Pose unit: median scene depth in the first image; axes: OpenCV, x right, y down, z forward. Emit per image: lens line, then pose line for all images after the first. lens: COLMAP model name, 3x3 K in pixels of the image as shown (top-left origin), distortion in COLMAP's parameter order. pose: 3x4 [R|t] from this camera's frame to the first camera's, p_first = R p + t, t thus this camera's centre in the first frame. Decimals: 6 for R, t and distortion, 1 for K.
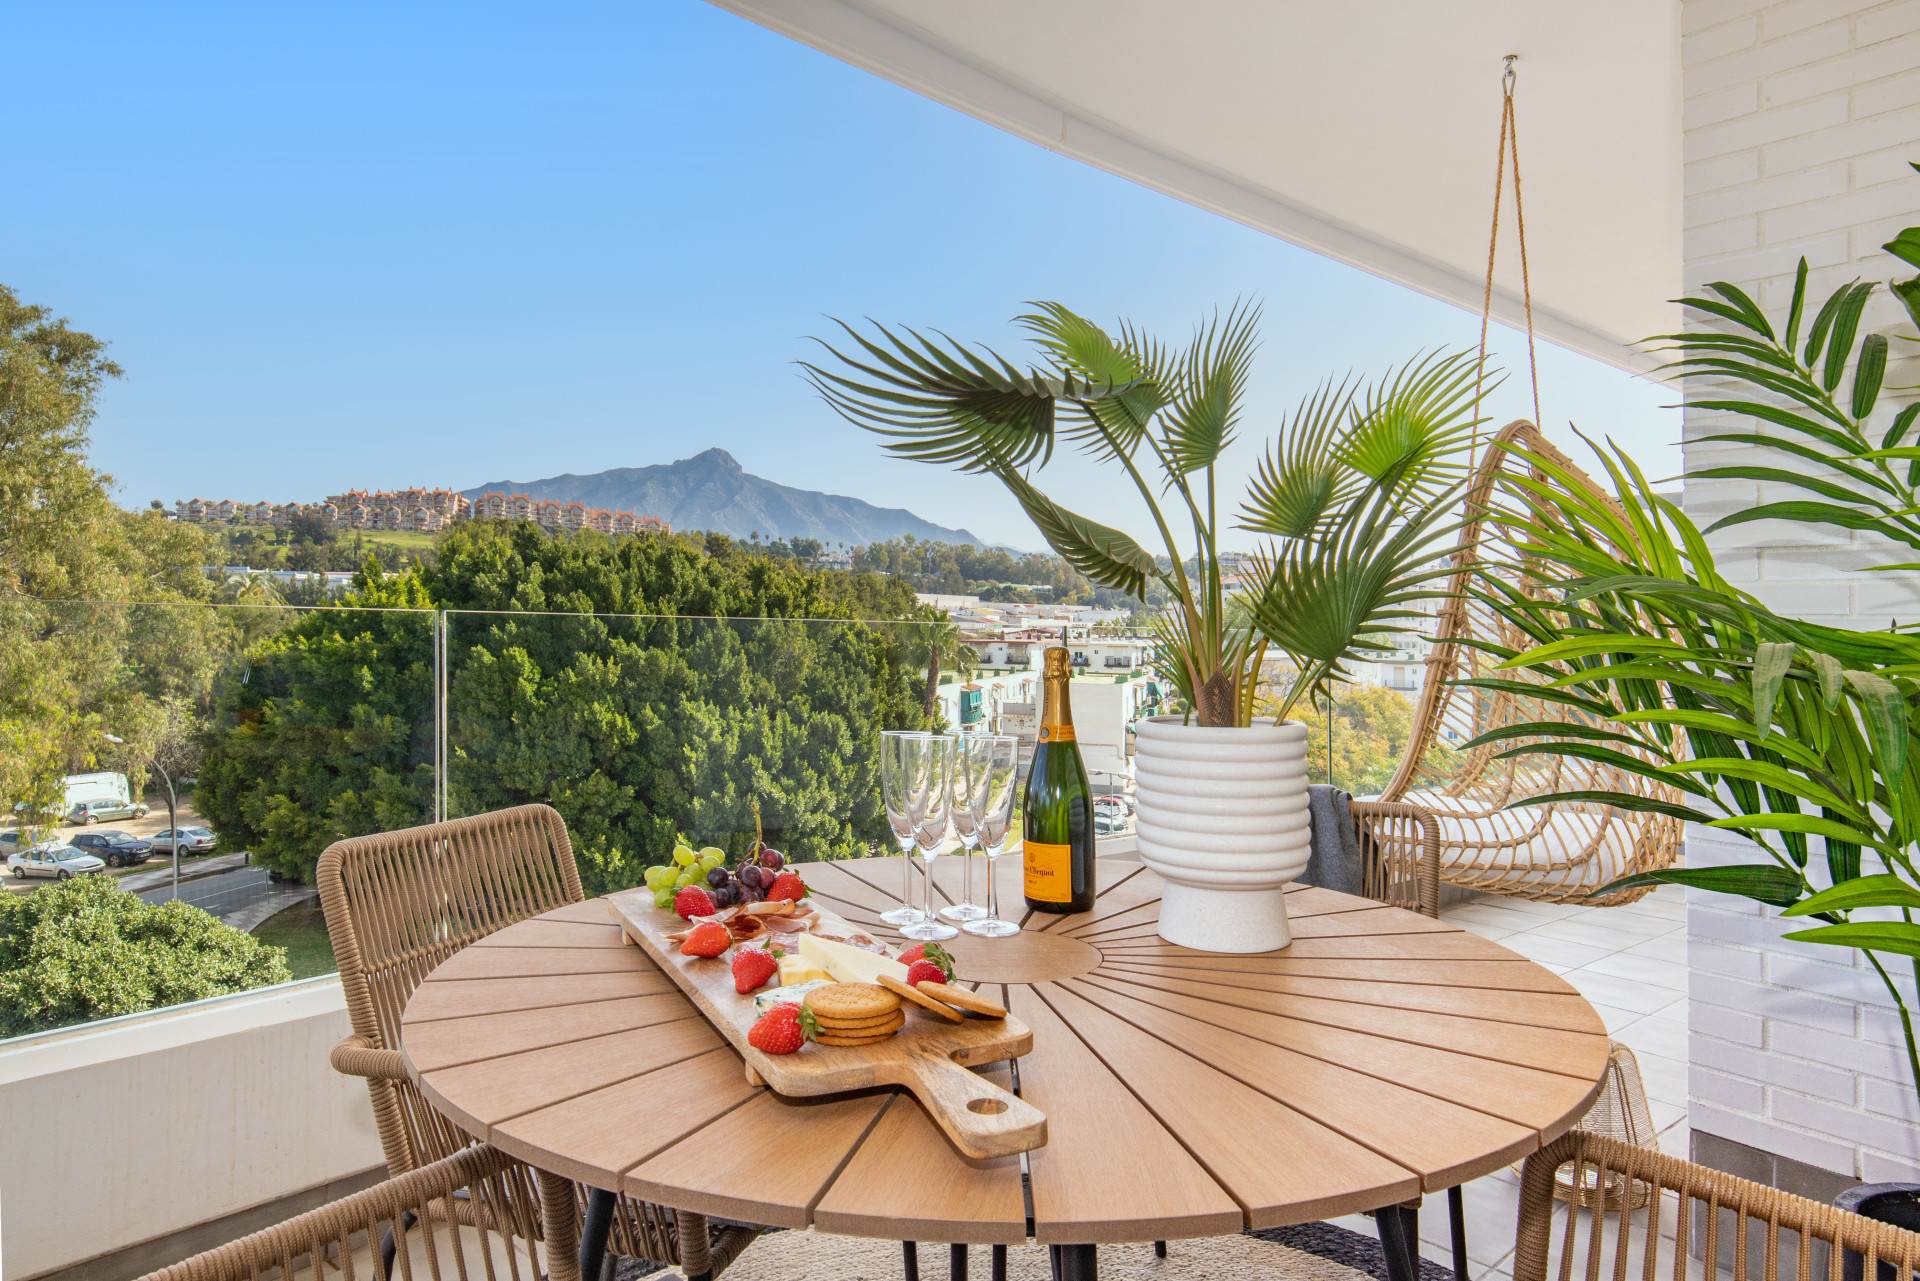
lens RADIAL K [[1115.7, 0, 957.6], [0, 1115.7, 584.1], [0, 0, 1]] dist [0.000464, -0.000861]
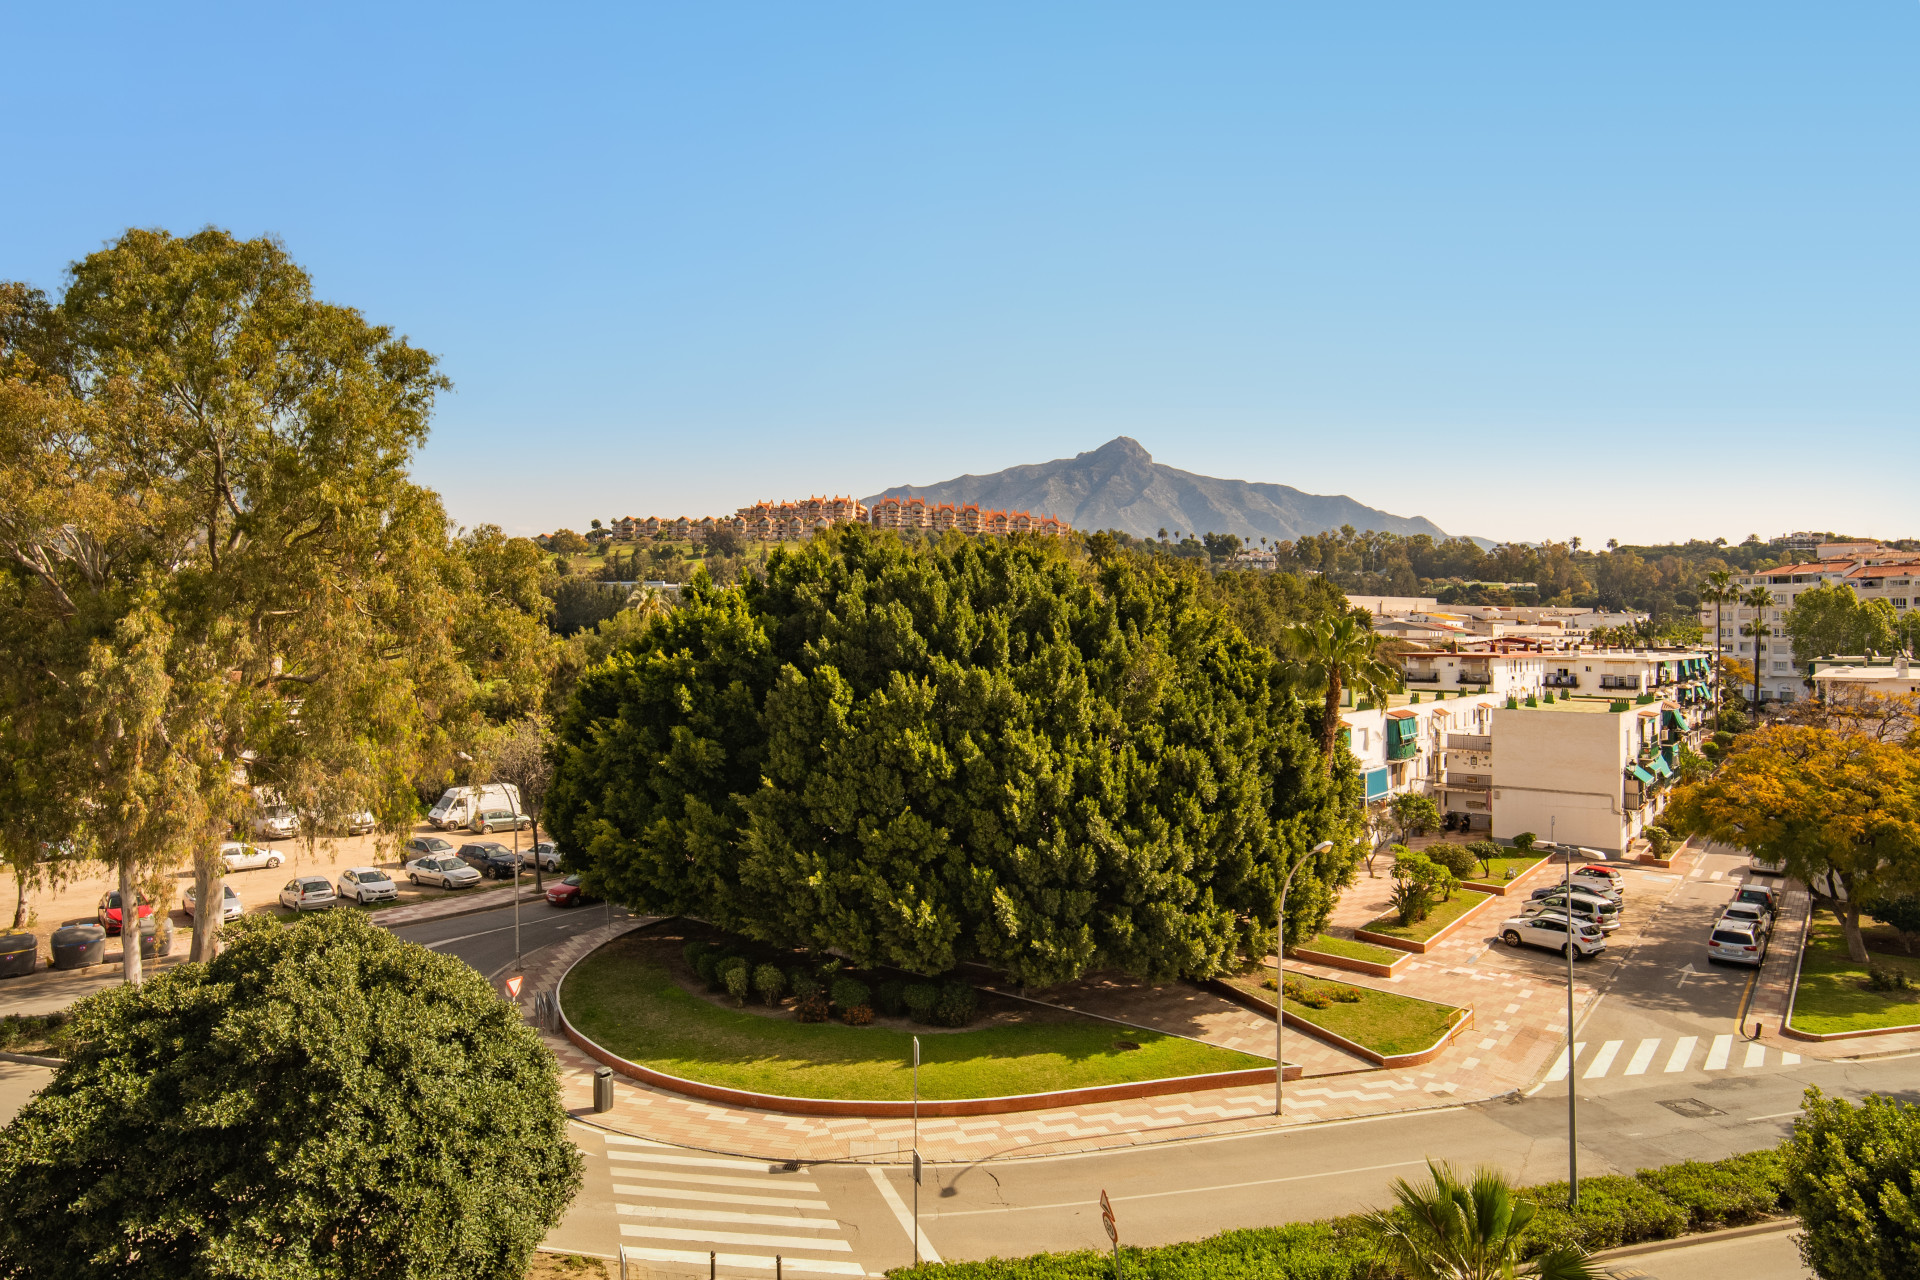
lens RADIAL K [[1228.0, 0, 956.1], [0, 1228.0, 615.6], [0, 0, 1]] dist [0.021048, 0.000224]
pose [[0.933049, -0.011383, -0.359569, 0.048022], [0.019469, 0.999632, 0.018874, 0.000287], [0.359222, -0.024610, 0.932928, 0.110695]]
